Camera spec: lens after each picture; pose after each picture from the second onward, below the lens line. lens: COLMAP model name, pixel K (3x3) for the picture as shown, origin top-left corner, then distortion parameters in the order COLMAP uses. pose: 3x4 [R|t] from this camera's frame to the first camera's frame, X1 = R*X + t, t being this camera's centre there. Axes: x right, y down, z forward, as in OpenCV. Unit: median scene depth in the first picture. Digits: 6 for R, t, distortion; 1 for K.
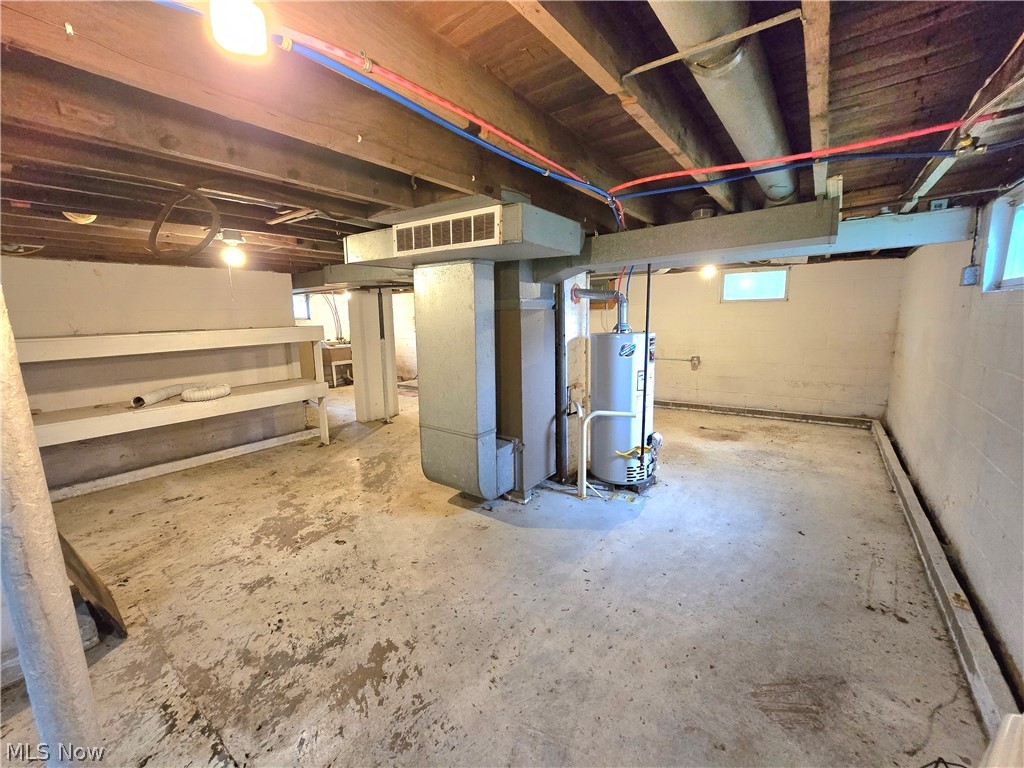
lens RADIAL K [[417.5, 0, 503.8], [0, 417.5, 385.8], [0, 0, 1]] dist [-0.003950, -0.000577]
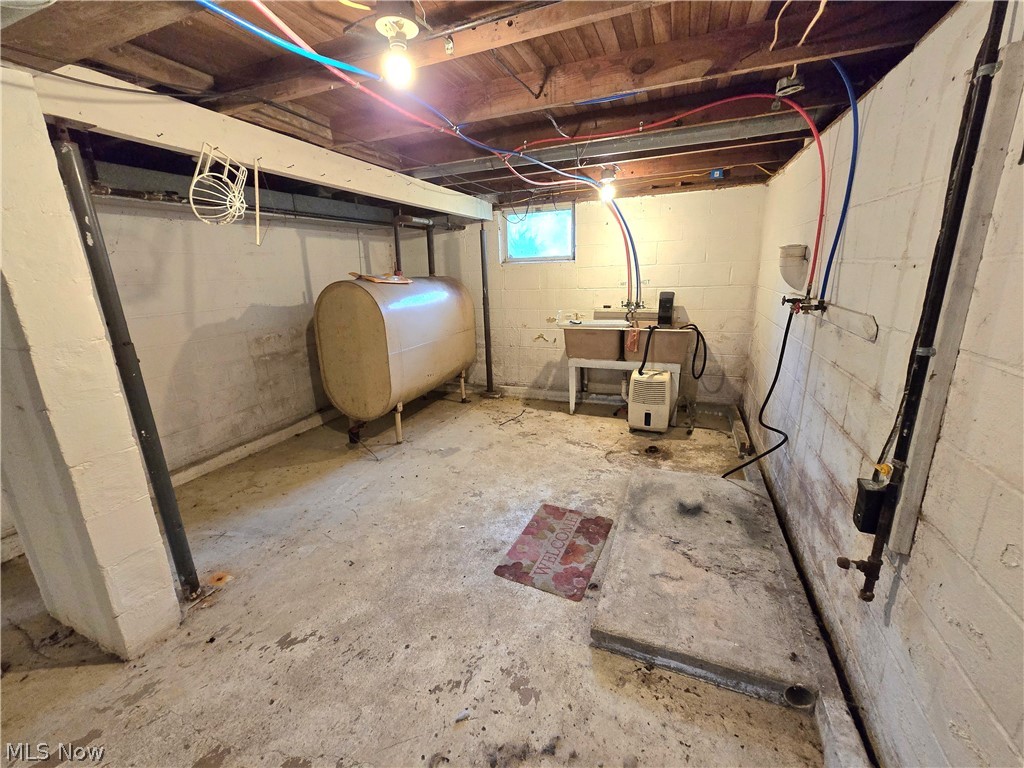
lens RADIAL K [[417.5, 0, 508.4], [0, 417.5, 381.5], [0, 0, 1]] dist [-0.003950, -0.000577]
pose [[0.255420, 0.263872, -0.930125, -0.010636], [-0.131024, 0.962607, 0.237107, -0.397247], [0.957911, 0.061307, 0.280443, 2.467456]]
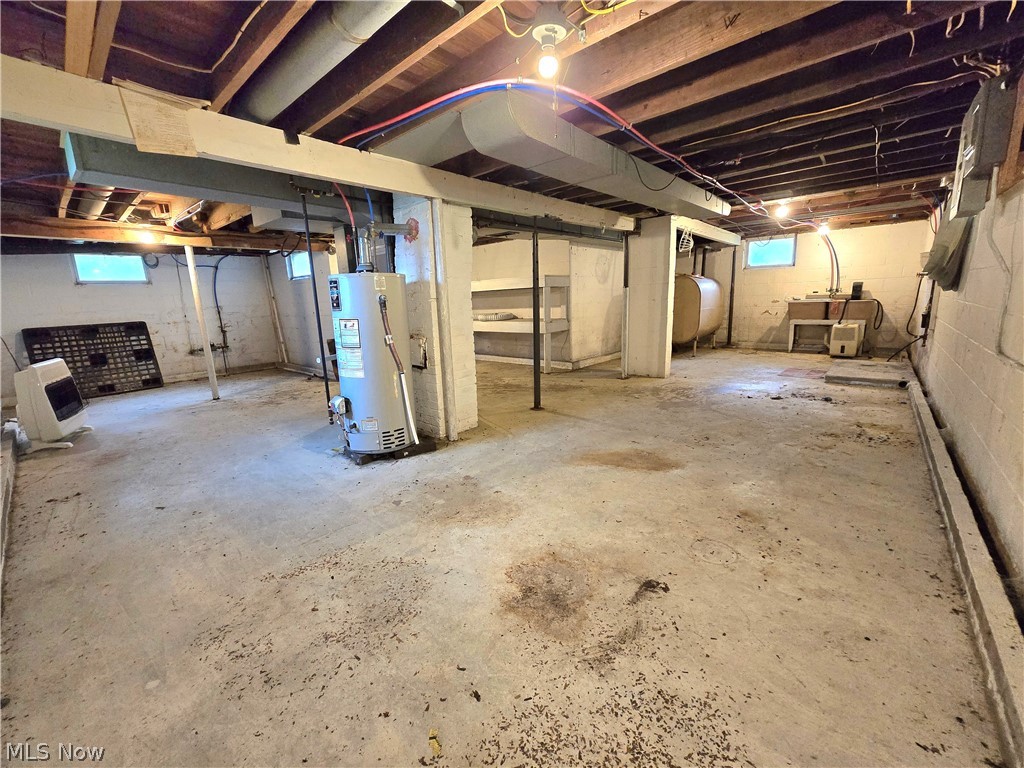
lens RADIAL K [[417.5, 0, 511.2], [0, 417.5, 380.7], [0, 0, 1]] dist [-0.003950, -0.000577]
pose [[-0.068936, 0.219239, -0.973233, 1.315879], [-0.125219, 0.965937, 0.226465, -0.174643], [0.989731, 0.137479, -0.039135, 1.561358]]
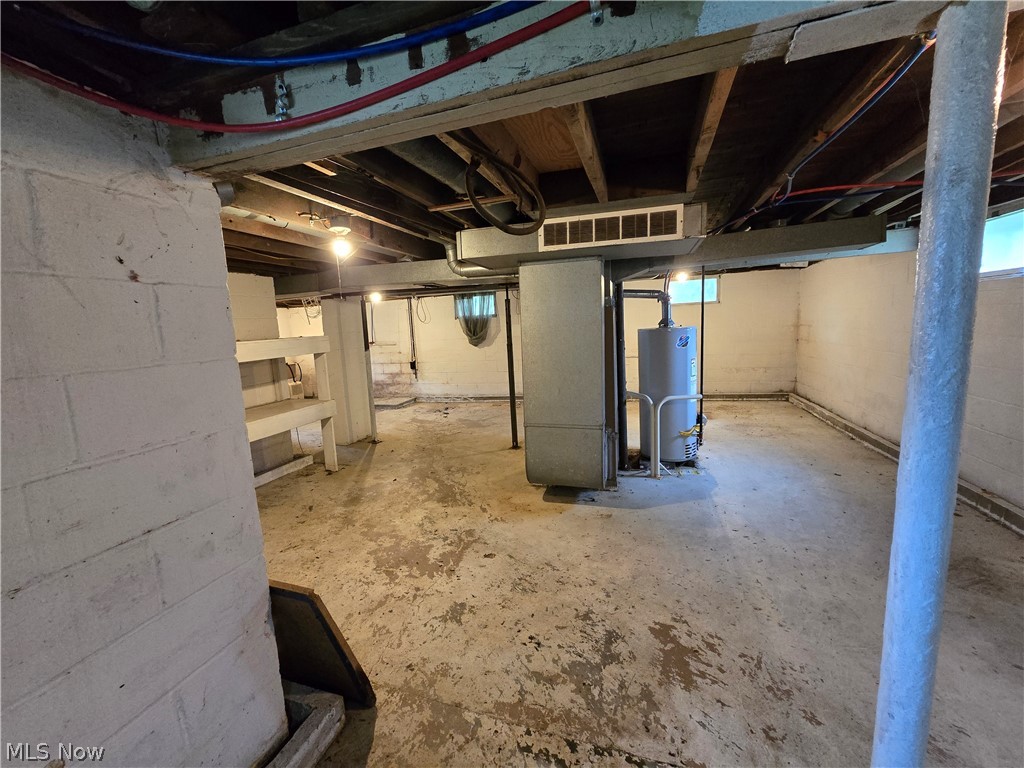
lens RADIAL K [[417.5, 0, 504.6], [0, 417.5, 383.6], [0, 0, 1]] dist [-0.003950, -0.000577]
pose [[0.946325, -0.072837, 0.314902, -0.572677], [0.085992, 0.995901, -0.028064, 0.021963], [-0.311567, 0.053636, 0.948709, 0.083745]]
